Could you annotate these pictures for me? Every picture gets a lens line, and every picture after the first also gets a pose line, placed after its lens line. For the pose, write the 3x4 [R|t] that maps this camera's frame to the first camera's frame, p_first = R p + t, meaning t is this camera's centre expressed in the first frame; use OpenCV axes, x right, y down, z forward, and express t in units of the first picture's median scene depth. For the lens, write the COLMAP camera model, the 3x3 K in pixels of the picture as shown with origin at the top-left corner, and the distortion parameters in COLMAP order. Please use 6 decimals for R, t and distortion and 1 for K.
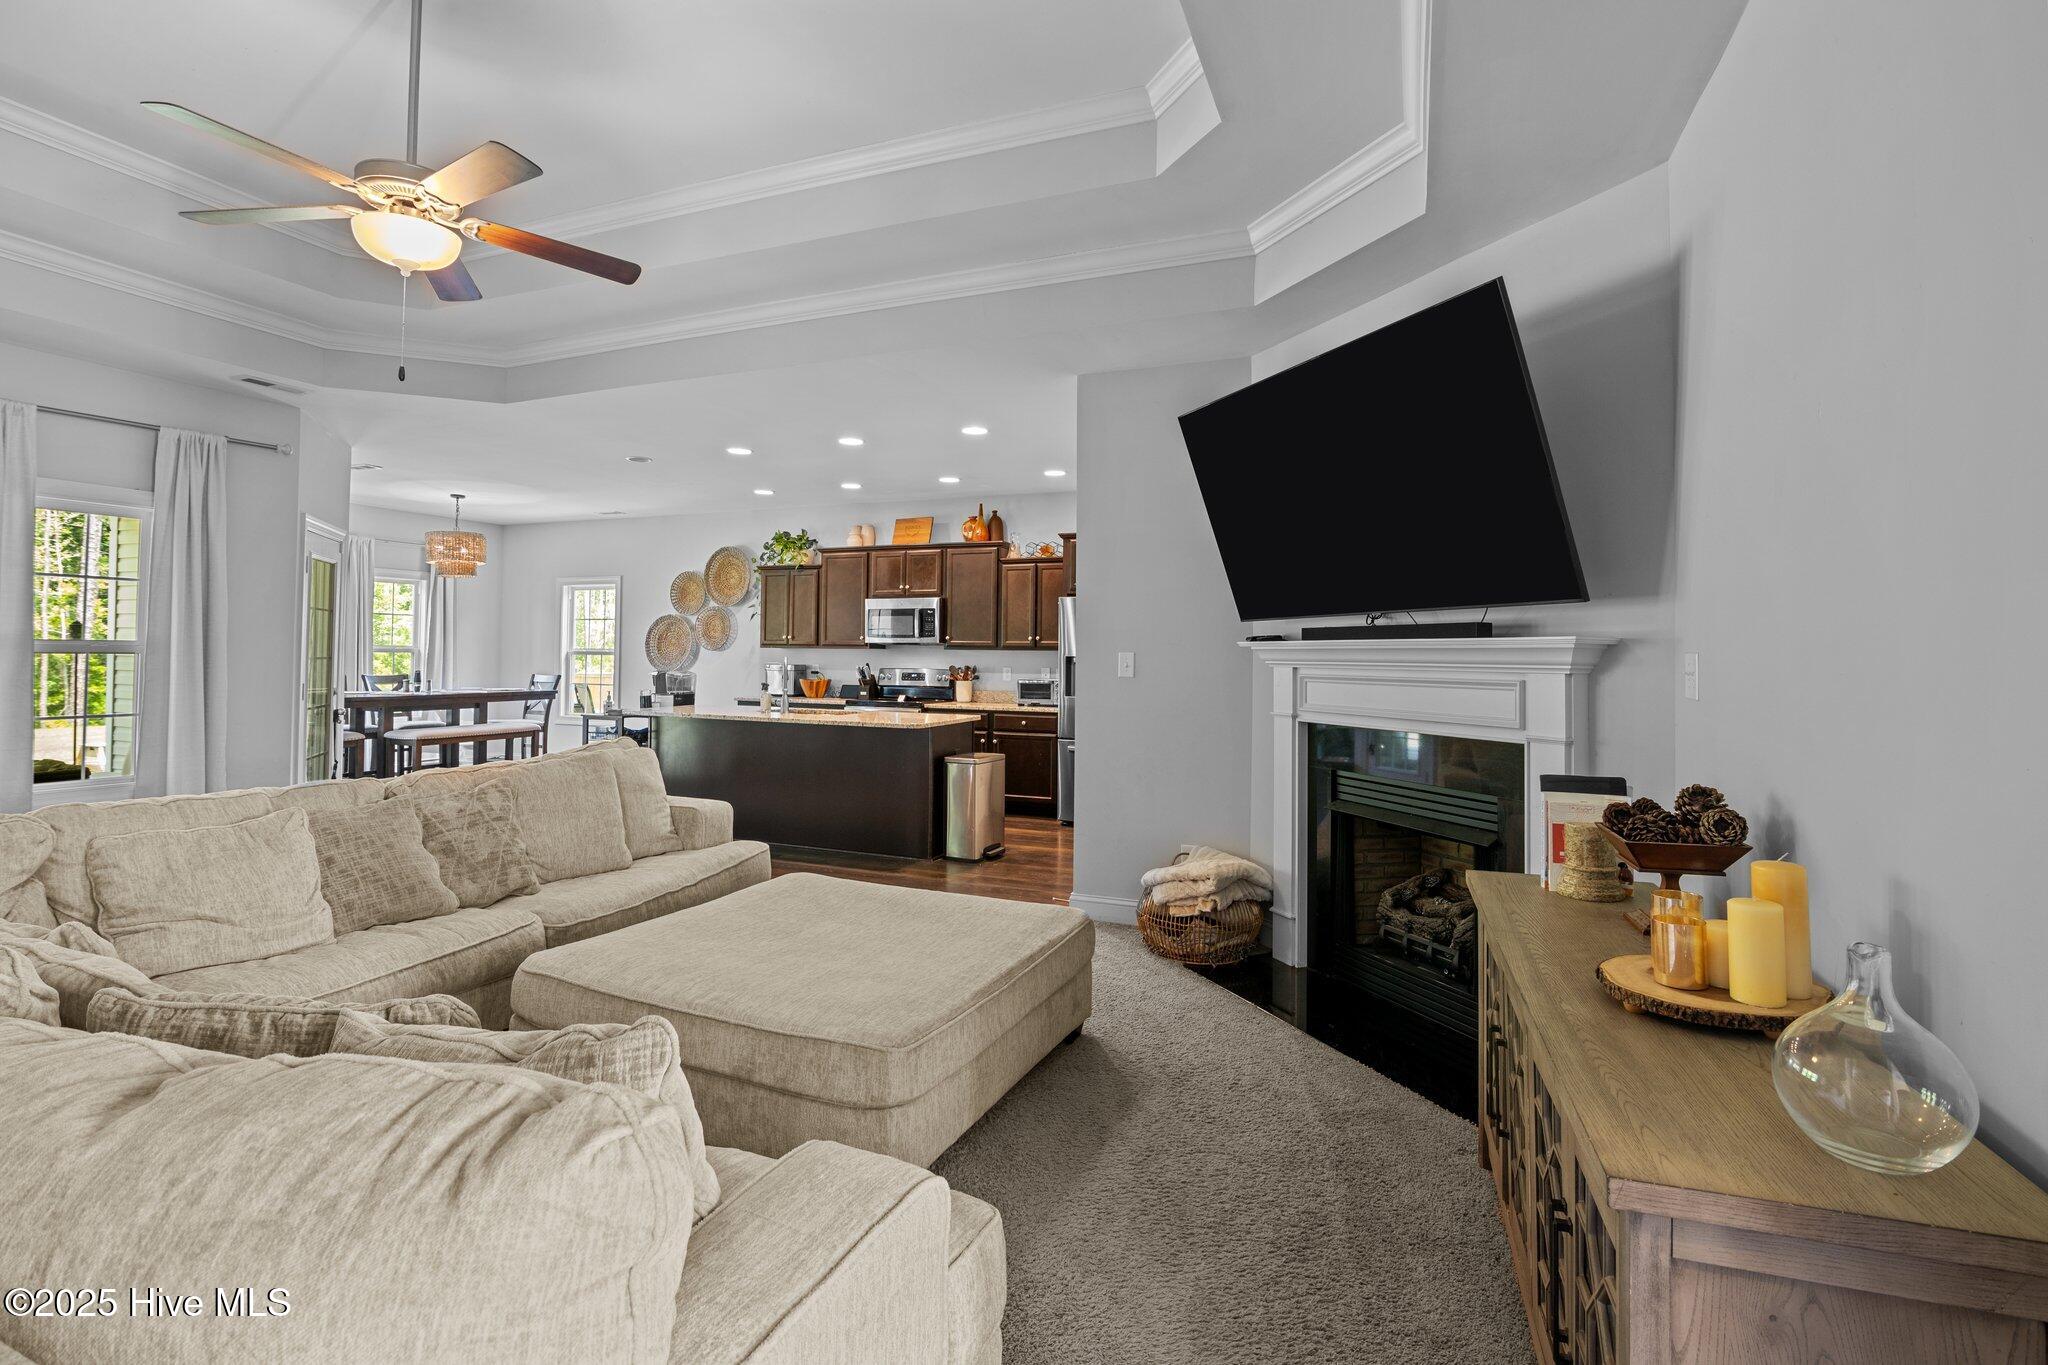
lens RADIAL K [[951.0, 0, 1016.0], [0, 951.0, 634.7], [0, 0, 1]] dist [-0.021624, 0.000549]
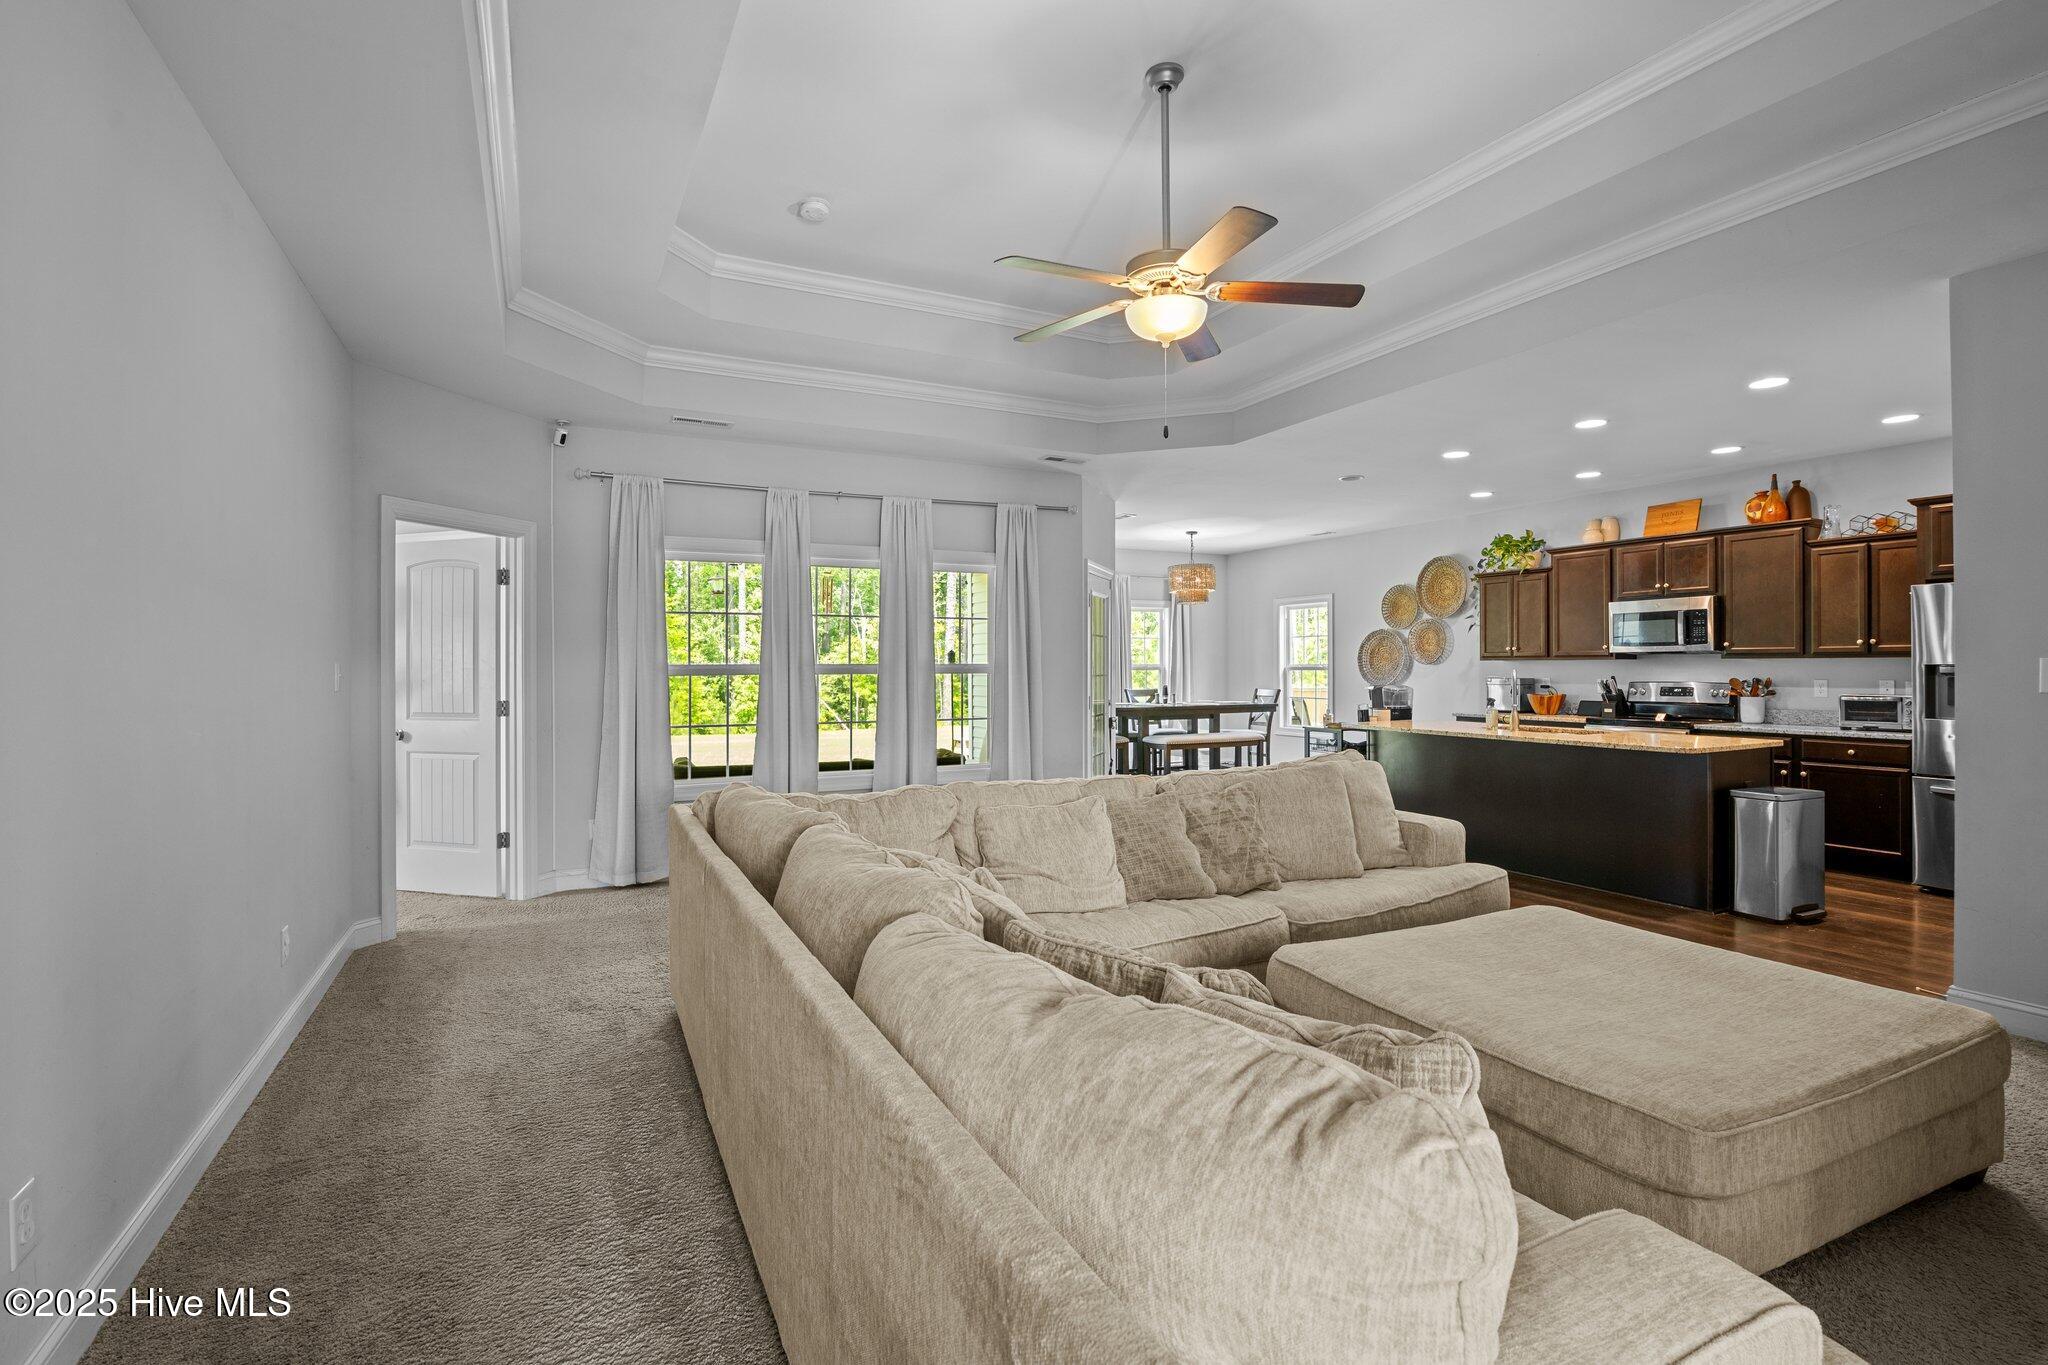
lens RADIAL K [[941.0, 0, 1015.6], [0, 941.0, 668.8], [0, 0, 1]] dist [-0.021438, 0.001567]
pose [[0.756474, -0.012728, -0.653900, -0.012158], [0.026160, 0.999599, 0.010807, -0.000228], [0.653500, -0.025281, 0.756504, -0.004536]]
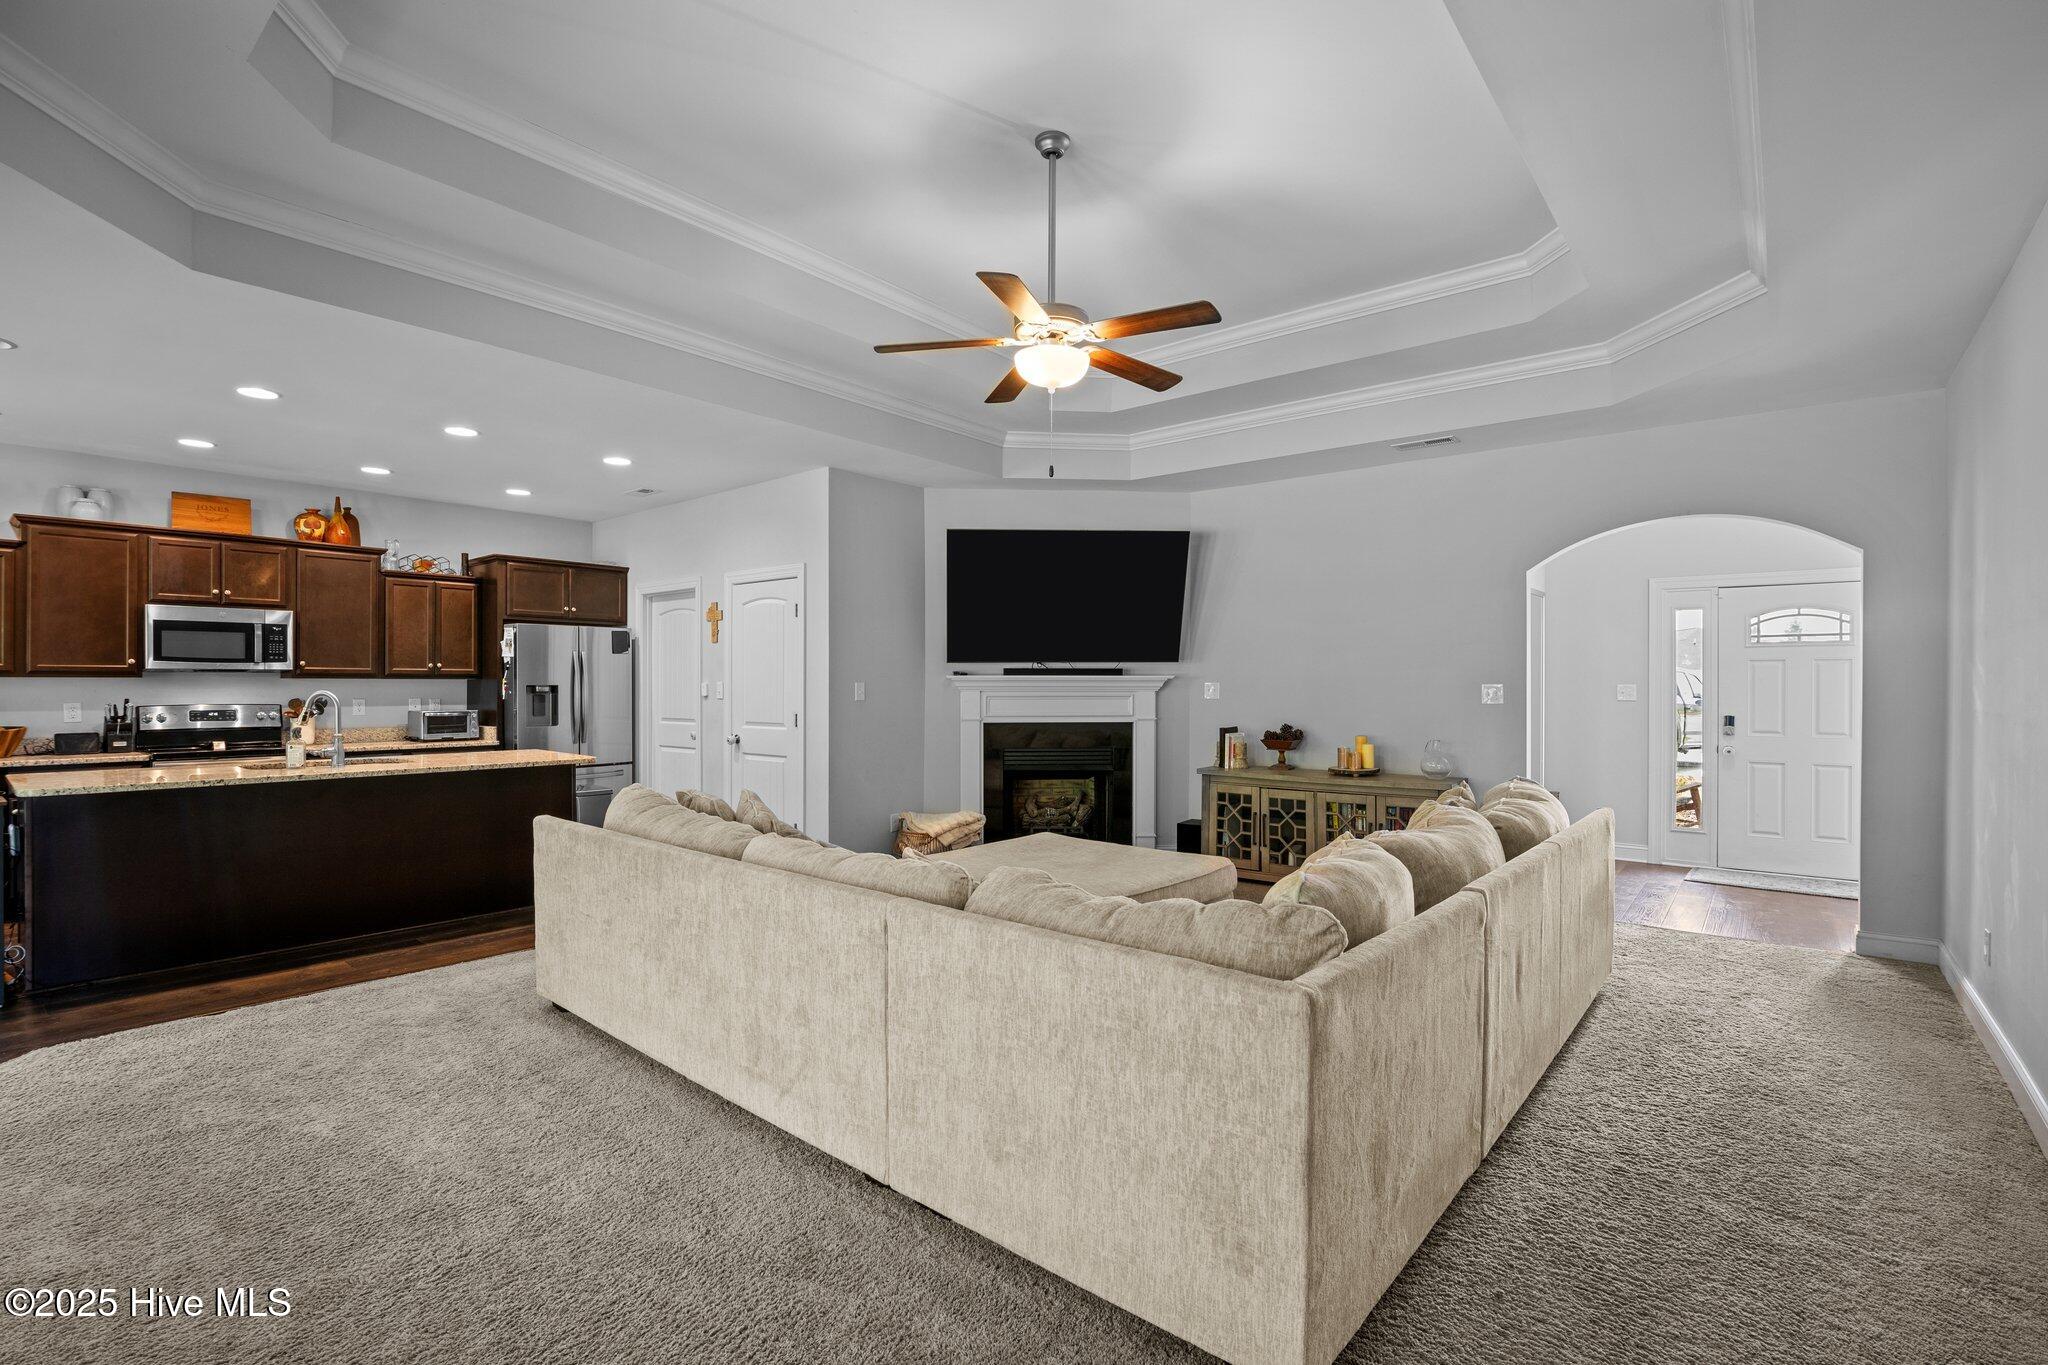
lens RADIAL K [[930.5, 0, 1016.0], [0, 930.5, 694.6], [0, 0, 1]] dist [-0.014122, 0.000176]
pose [[0.301674, -0.022813, 0.953138, -0.628930], [-0.018999, 0.999371, 0.029933, -0.004835], [-0.953222, -0.027138, 0.301051, 0.219162]]
